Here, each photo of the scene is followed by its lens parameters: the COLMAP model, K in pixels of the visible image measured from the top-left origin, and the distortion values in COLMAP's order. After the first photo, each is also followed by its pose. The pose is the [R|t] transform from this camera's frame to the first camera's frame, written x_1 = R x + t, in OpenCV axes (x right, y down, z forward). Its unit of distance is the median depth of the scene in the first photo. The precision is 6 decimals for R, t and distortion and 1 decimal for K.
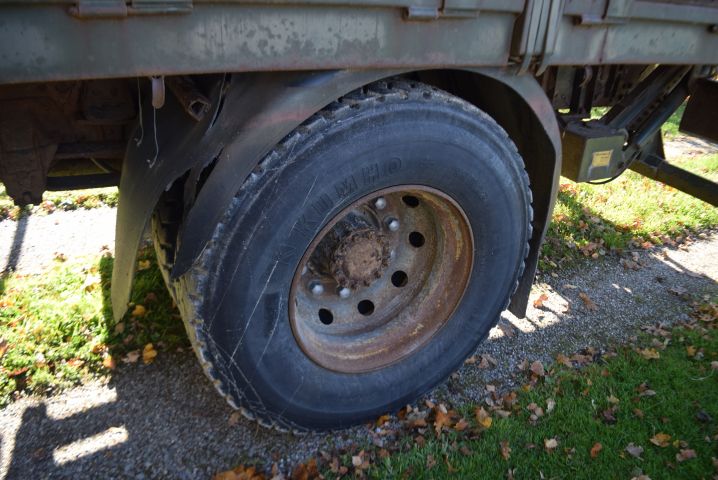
lens RADIAL K [[555.2, 0, 359.0], [0, 555.2, 240.0], [0, 0, 1]] dist [-0.079203, 0.000298]
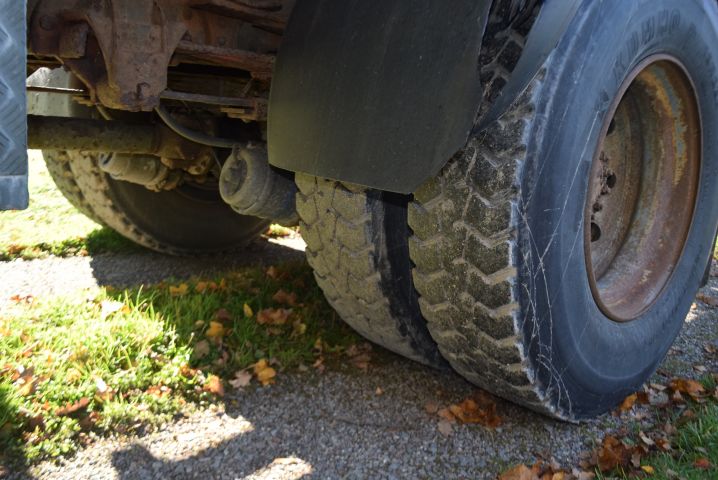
lens RADIAL K [[654.7, 0, 359.0], [0, 654.7, 240.0], [0, 0, 1]] dist [-0.068429, -0.002803]
pose [[0.964046, -0.051252, 0.260747, -0.516781], [0.117058, 0.962800, -0.243546, 0.283120], [-0.238565, 0.265312, 0.934182, 0.220424]]
